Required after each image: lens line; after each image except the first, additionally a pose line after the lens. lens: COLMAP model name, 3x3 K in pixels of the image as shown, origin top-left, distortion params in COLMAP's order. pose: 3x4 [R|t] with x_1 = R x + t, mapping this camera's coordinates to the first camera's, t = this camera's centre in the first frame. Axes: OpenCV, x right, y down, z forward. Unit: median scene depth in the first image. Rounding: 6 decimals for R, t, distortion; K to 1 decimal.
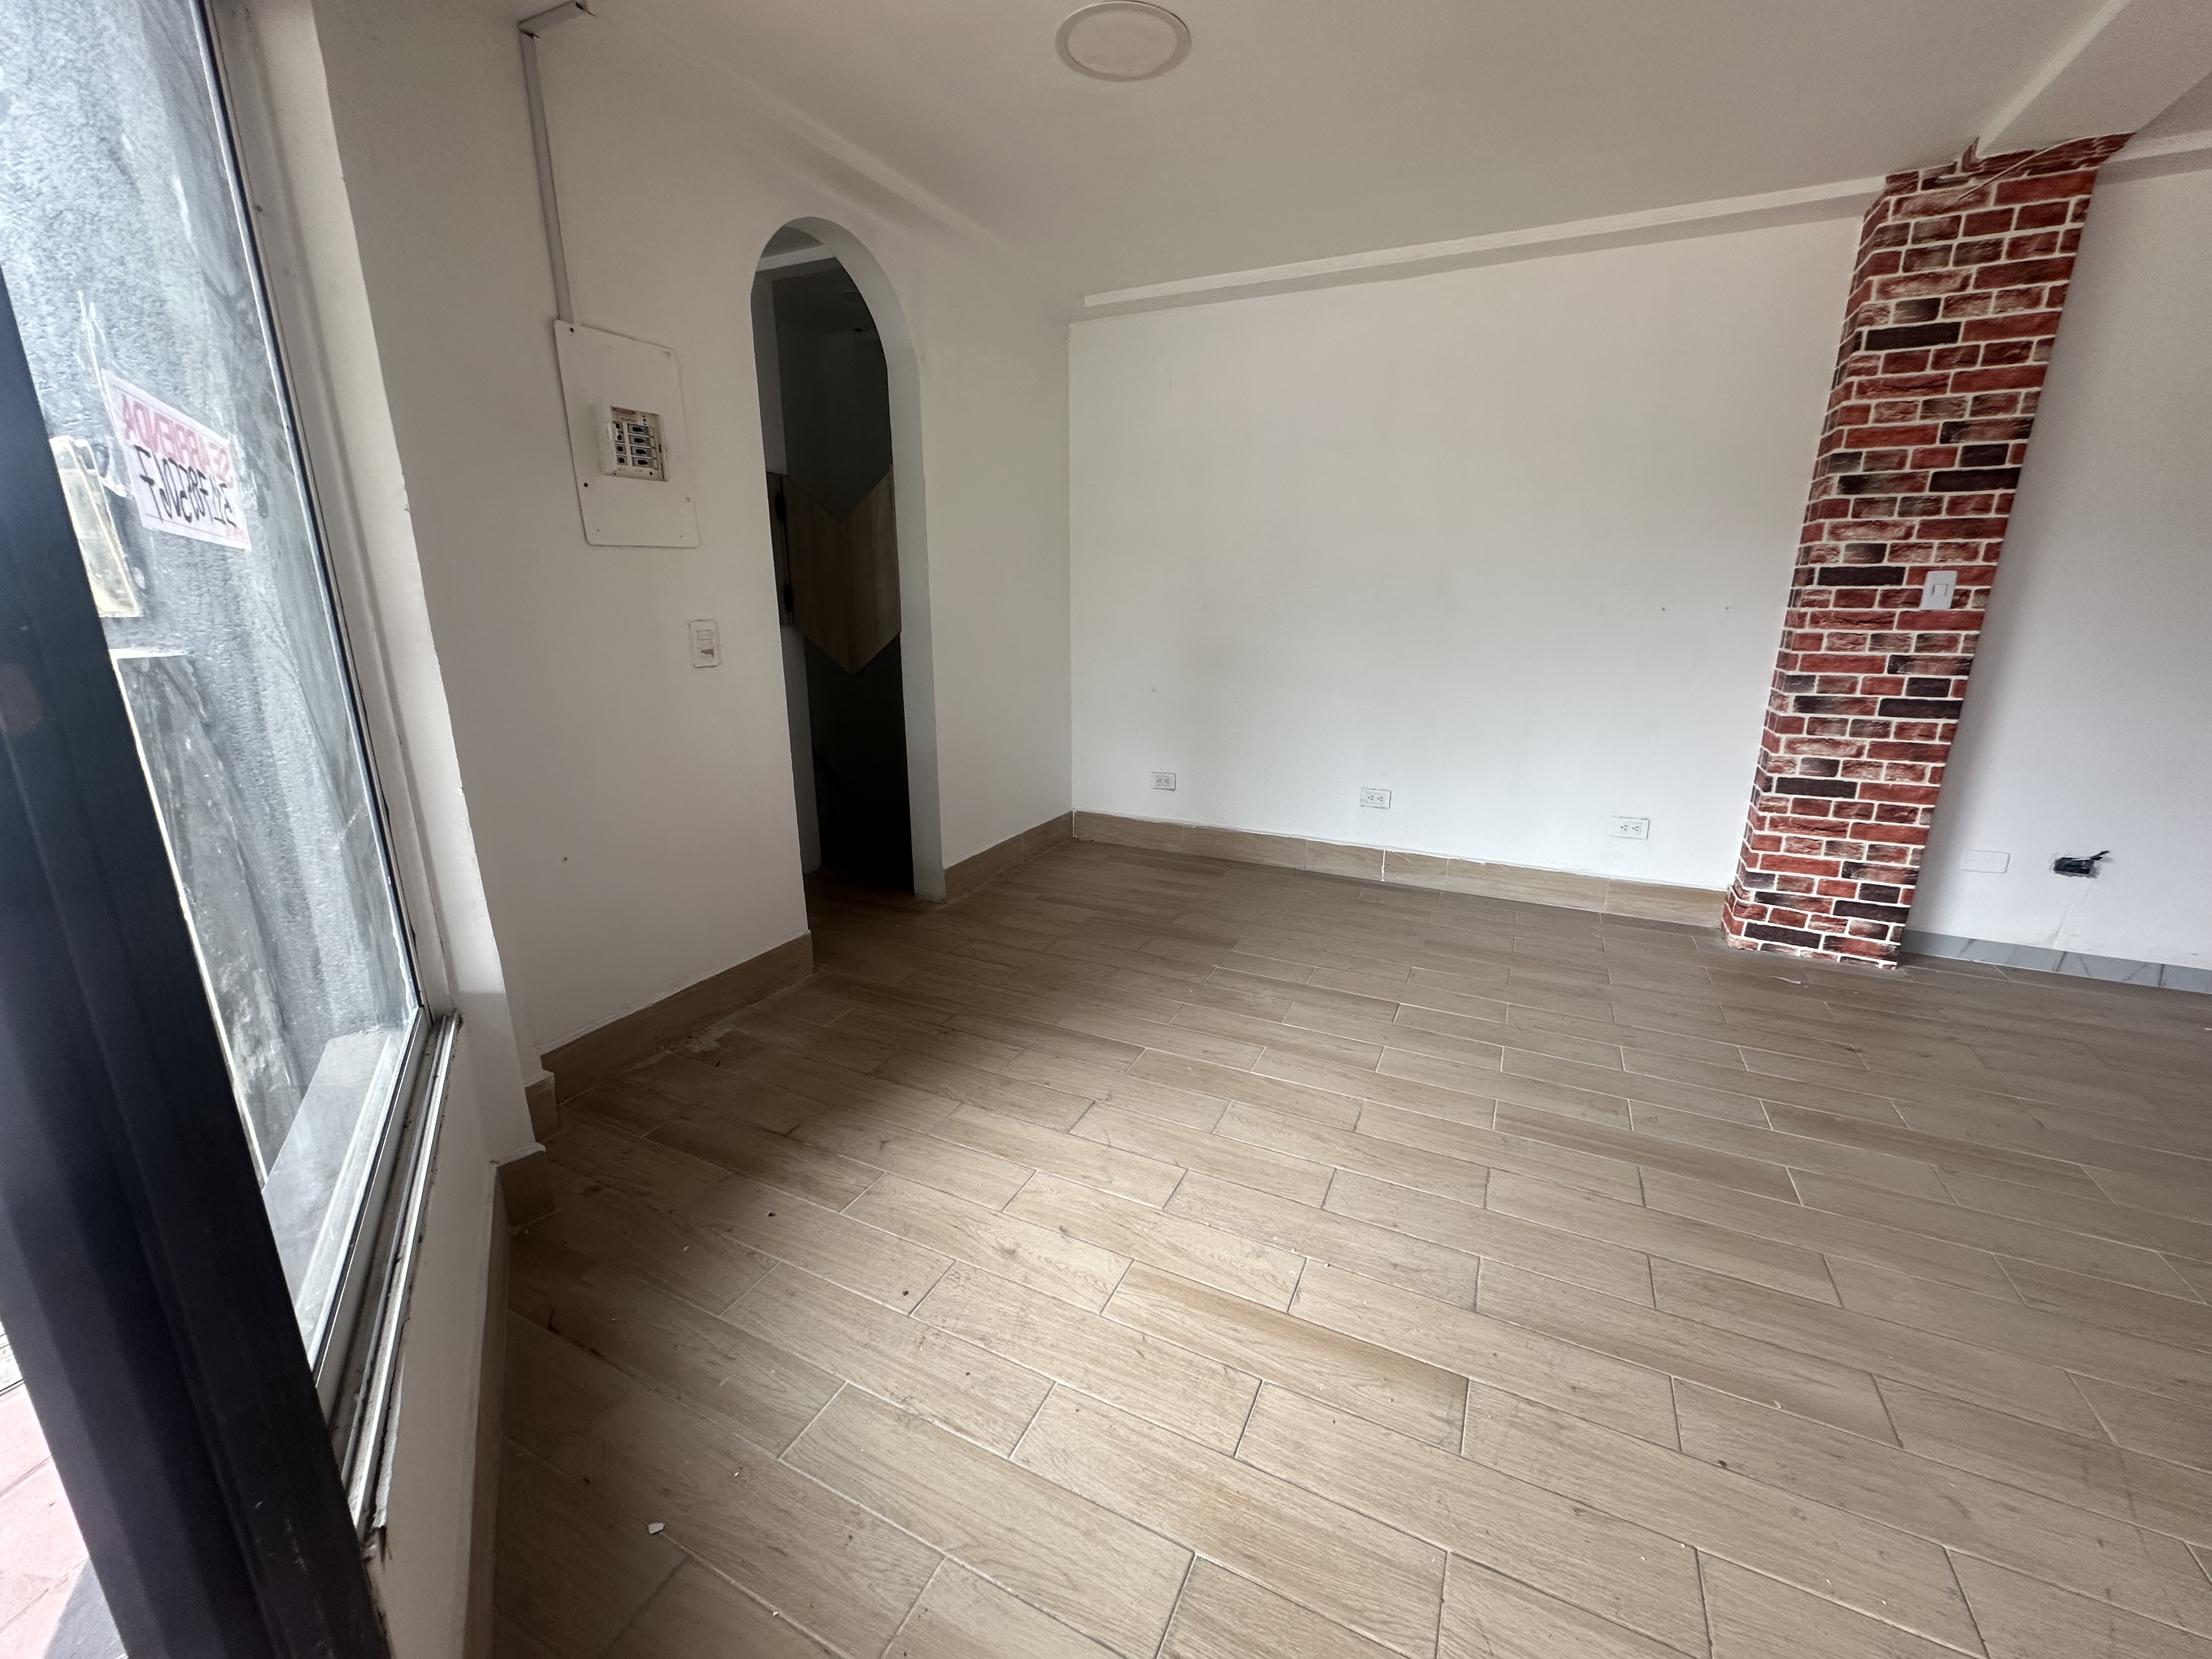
lens RADIAL K [[883.1, 0, 1106.8], [0, 883.1, 827.4], [0, 0, 1]] dist [-0.004403, 0.001065]
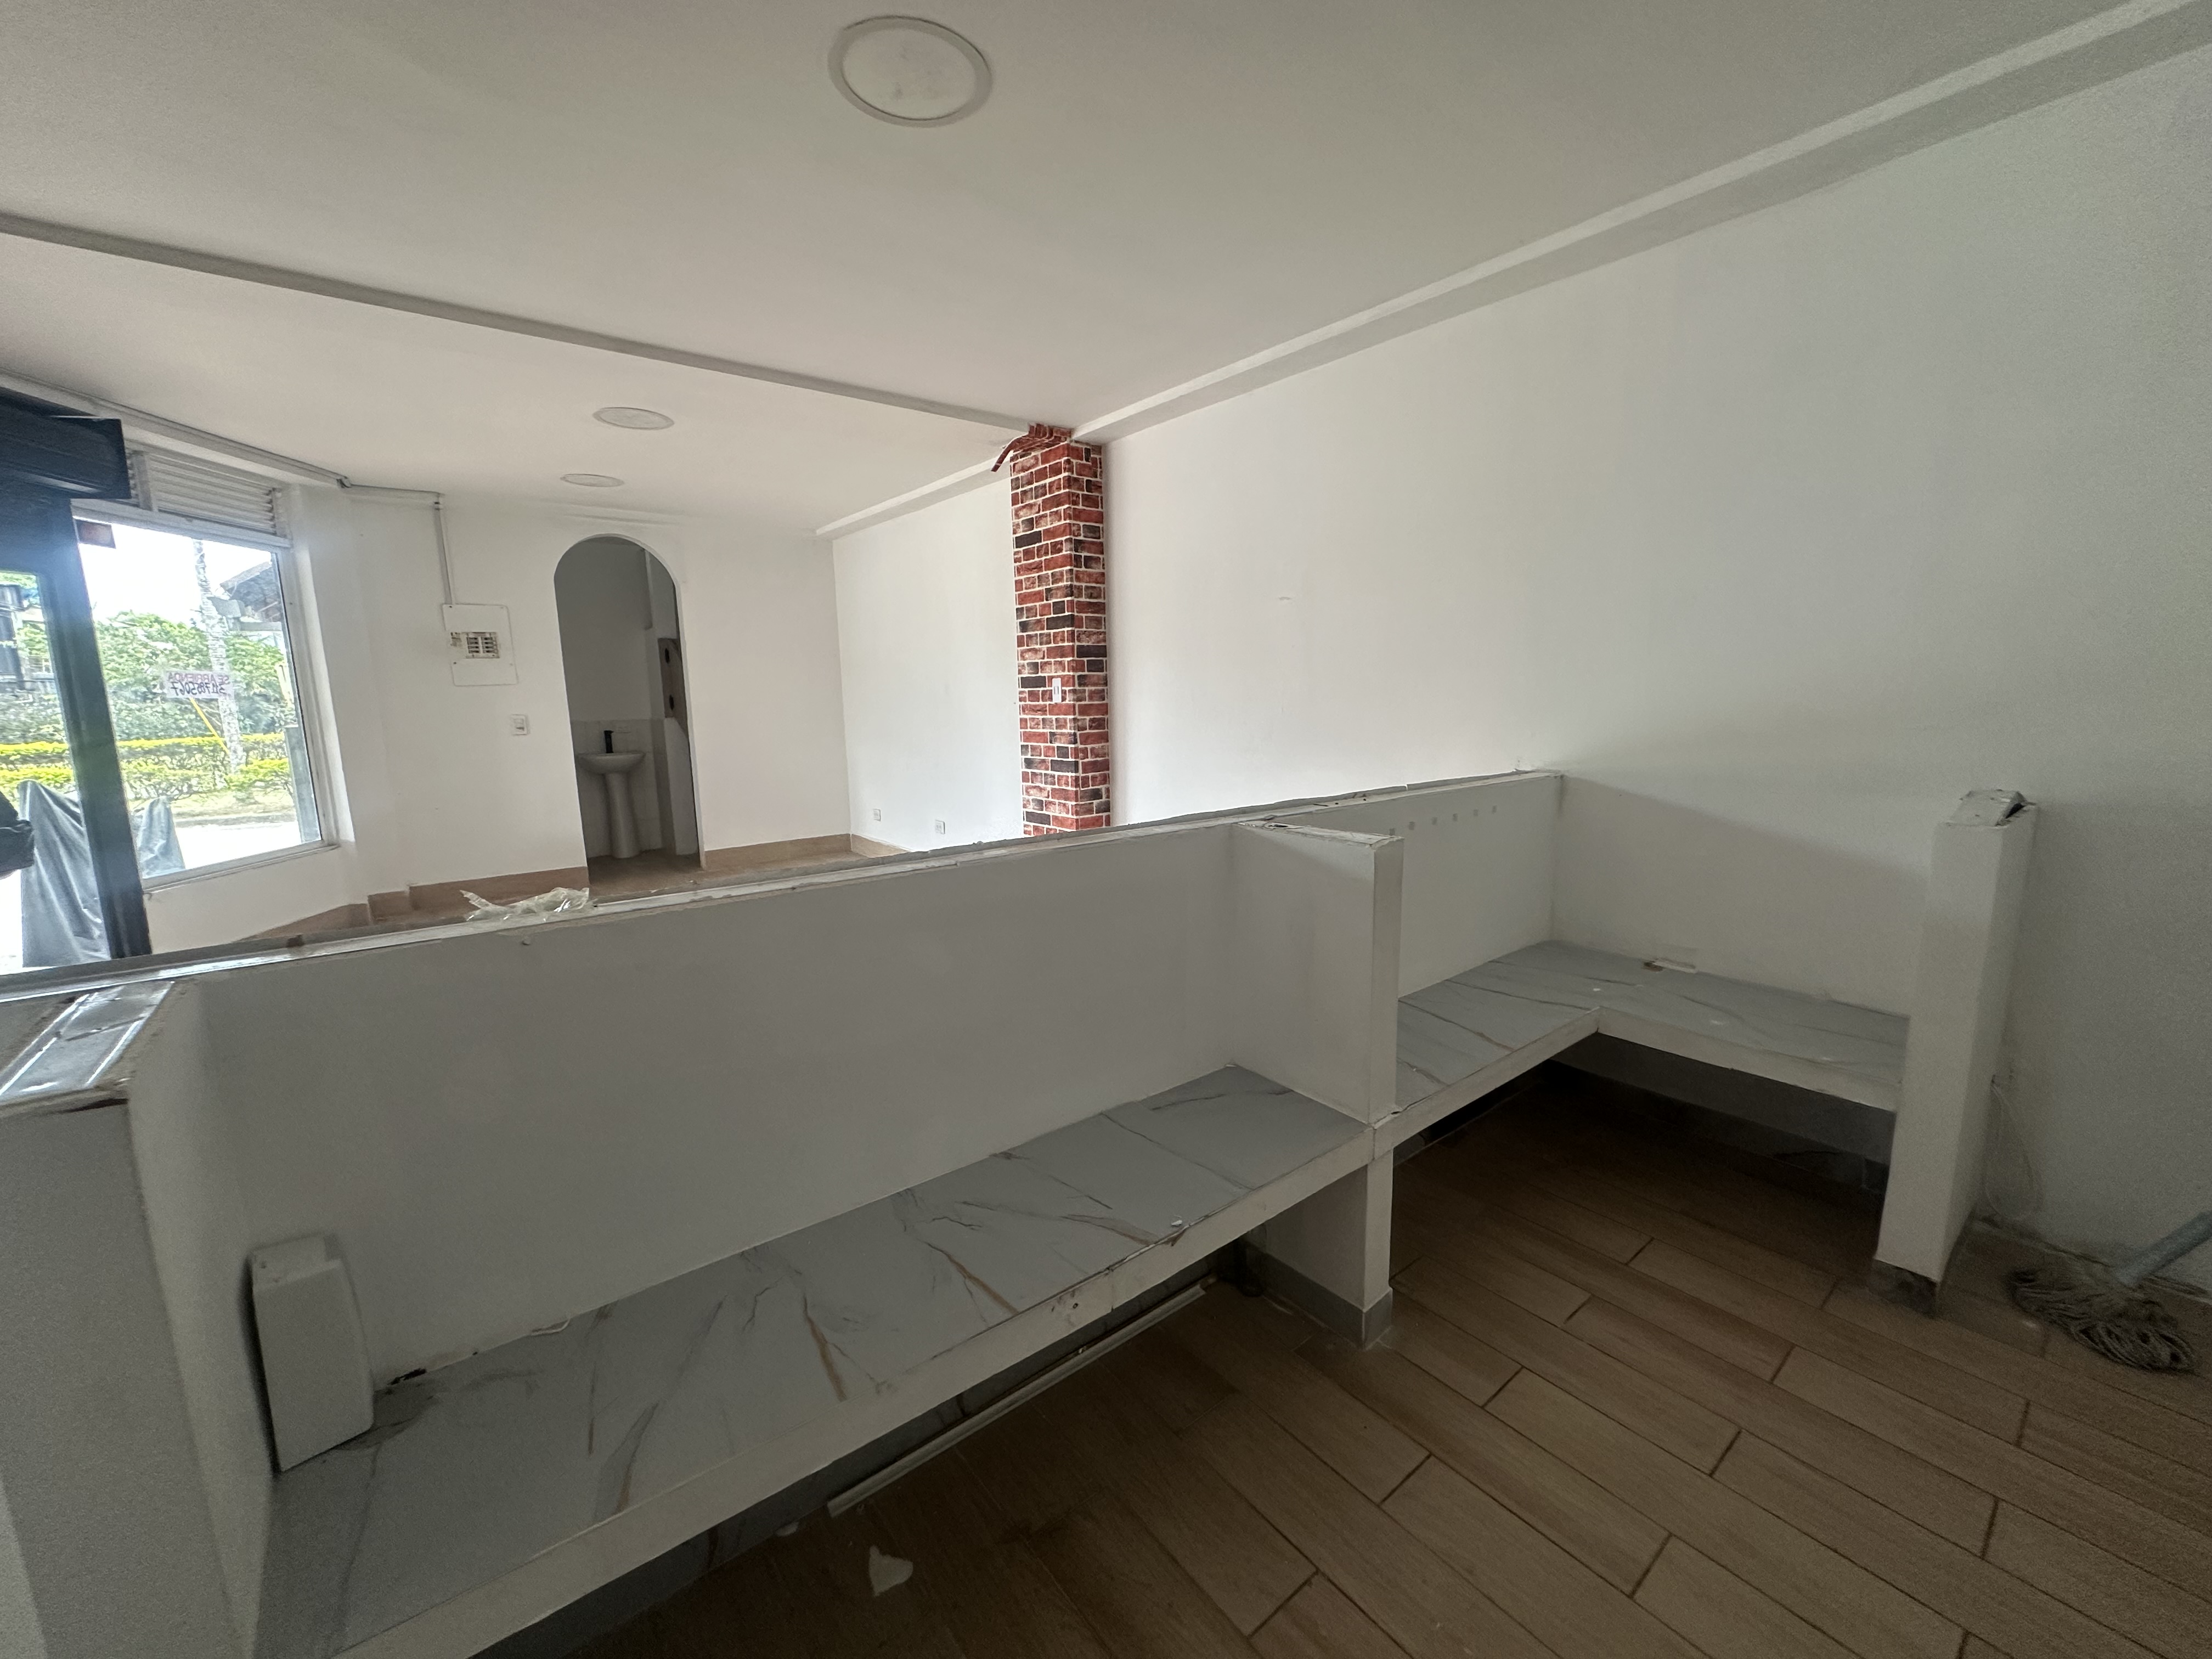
lens RADIAL K [[883.1, 0, 1106.8], [0, 883.1, 827.4], [0, 0, 1]] dist [-0.004403, 0.001065]
pose [[0.899870, 0.048943, -0.433404, 1.736229], [-0.093954, 0.992107, -0.083040, 0.094264], [0.425919, 0.115445, 0.897366, -0.341826]]
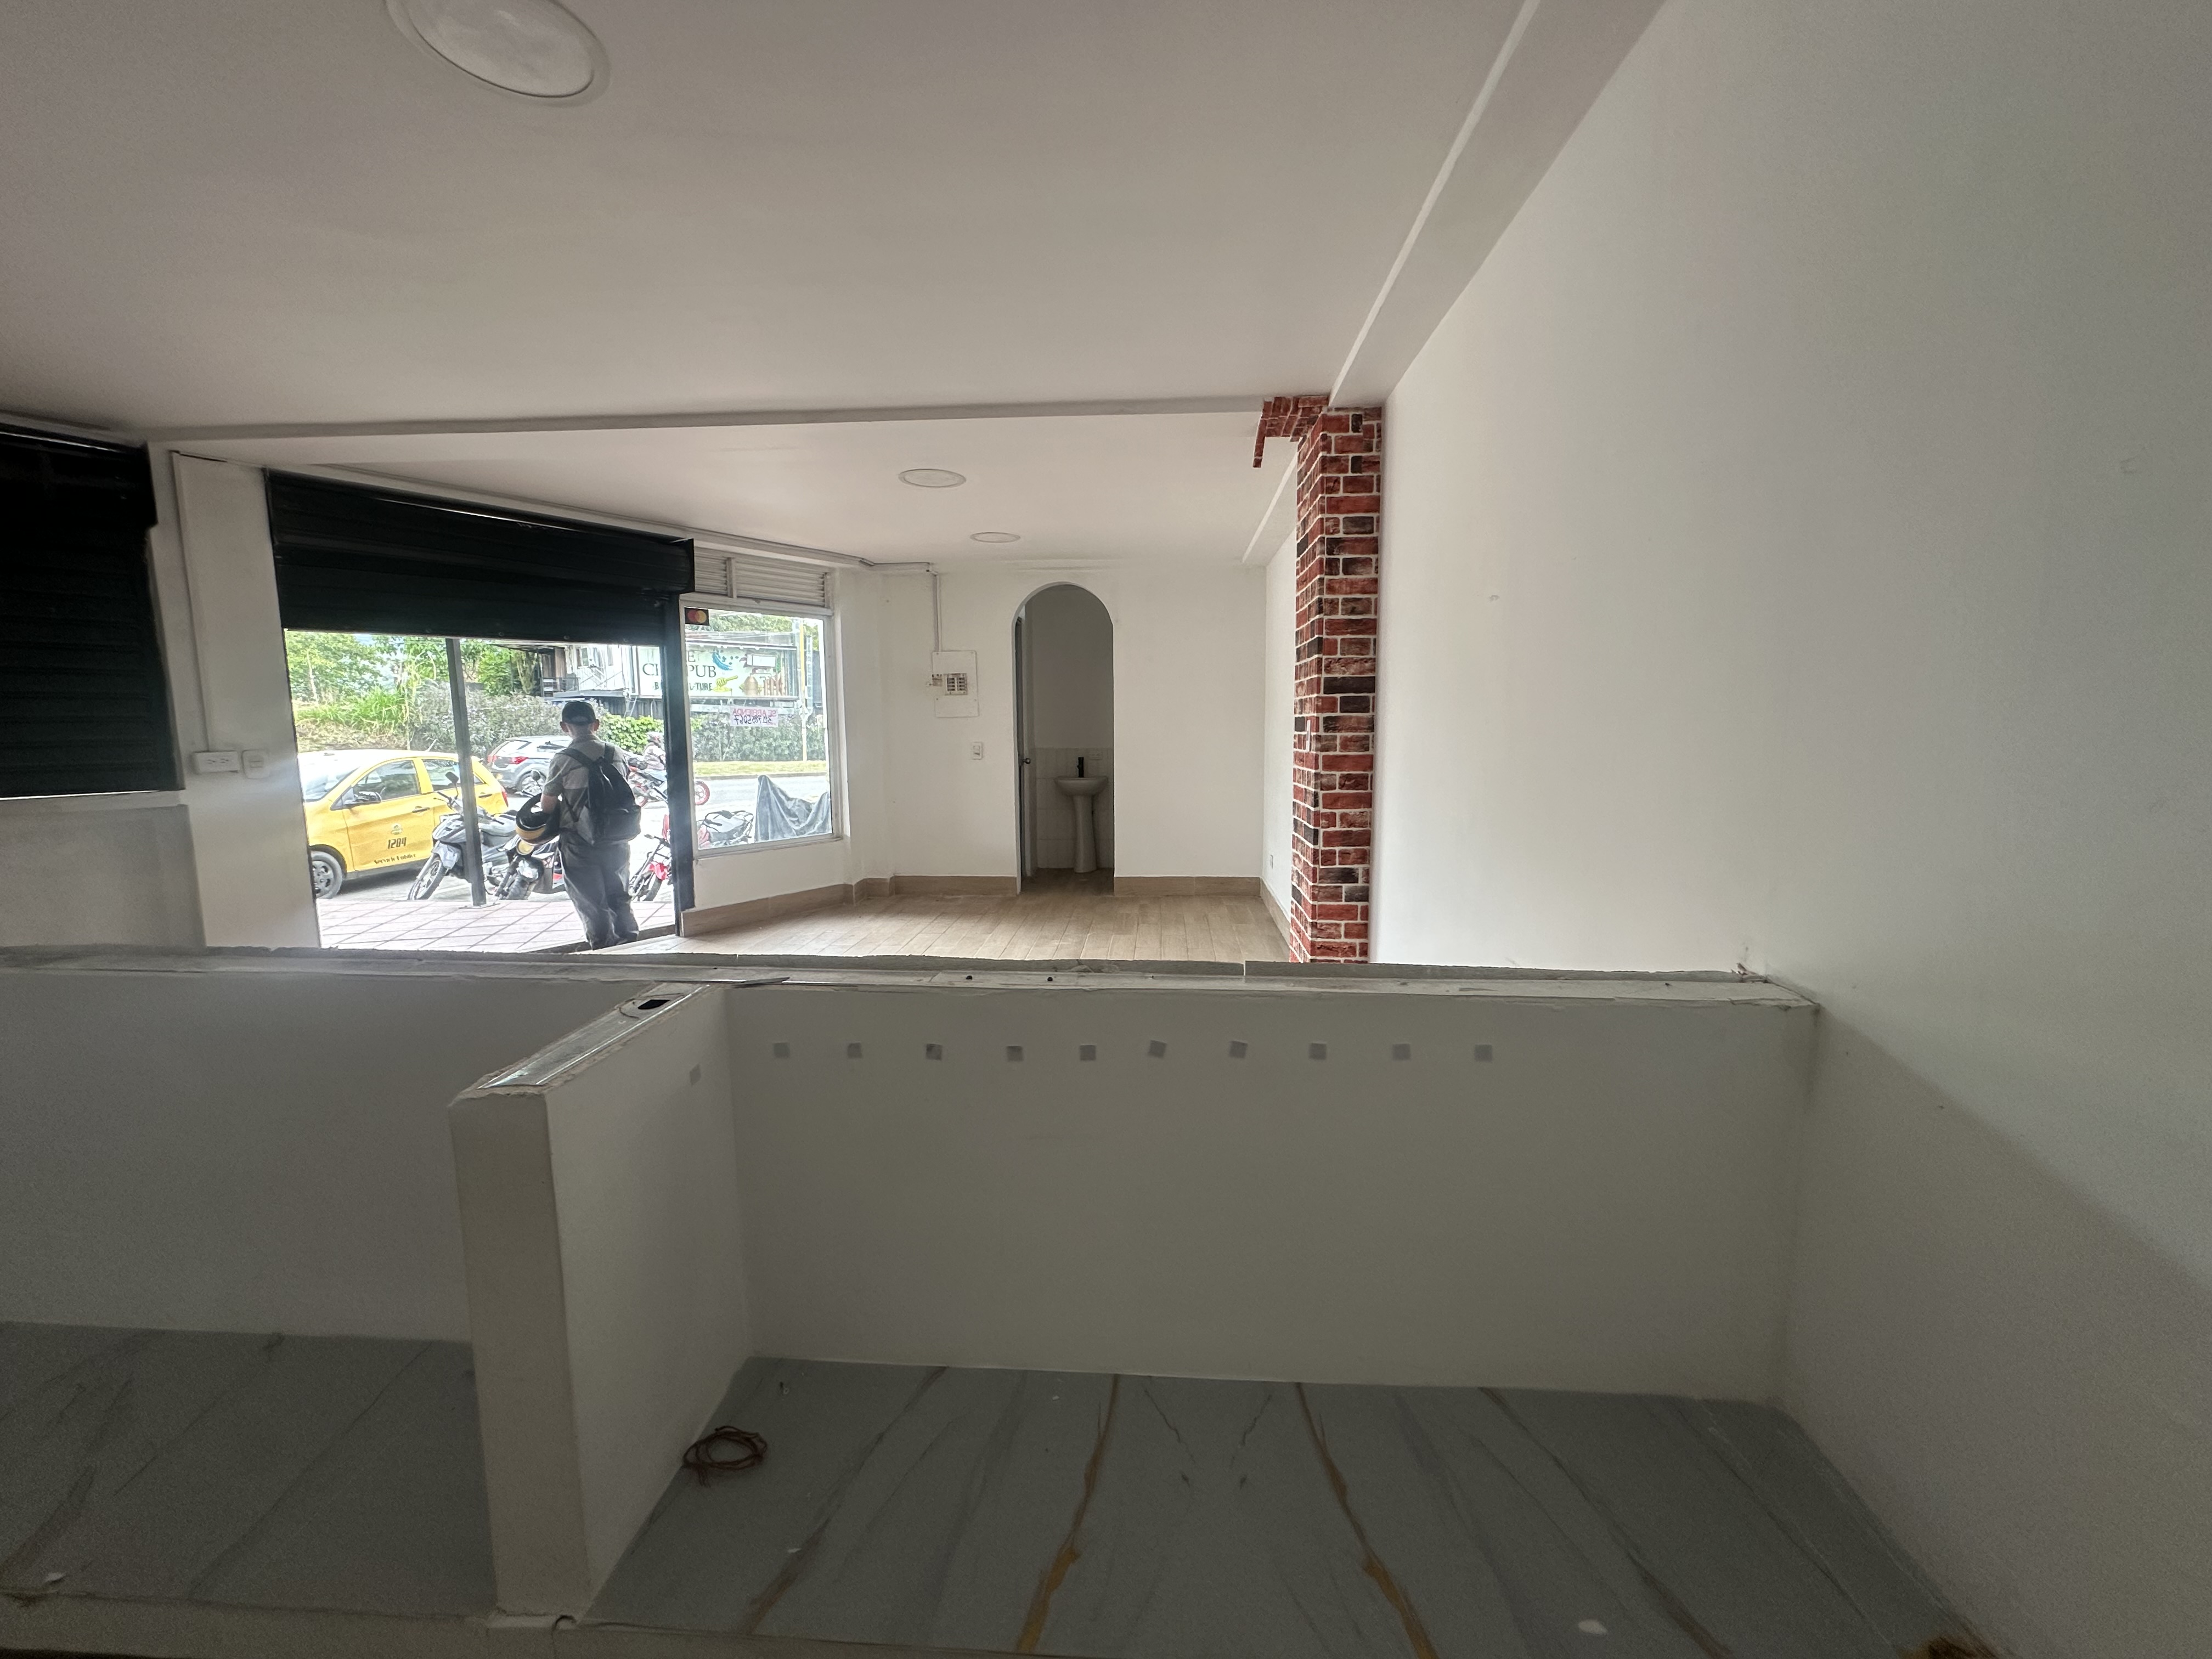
lens RADIAL K [[883.1, 0, 1106.8], [0, 883.1, 827.4], [0, 0, 1]] dist [-0.004403, 0.001065]
pose [[0.376599, 0.105192, -0.920385, 1.990523], [-0.235924, 0.971663, 0.014518, -0.101129], [0.895831, 0.211674, 0.390744, 0.310769]]
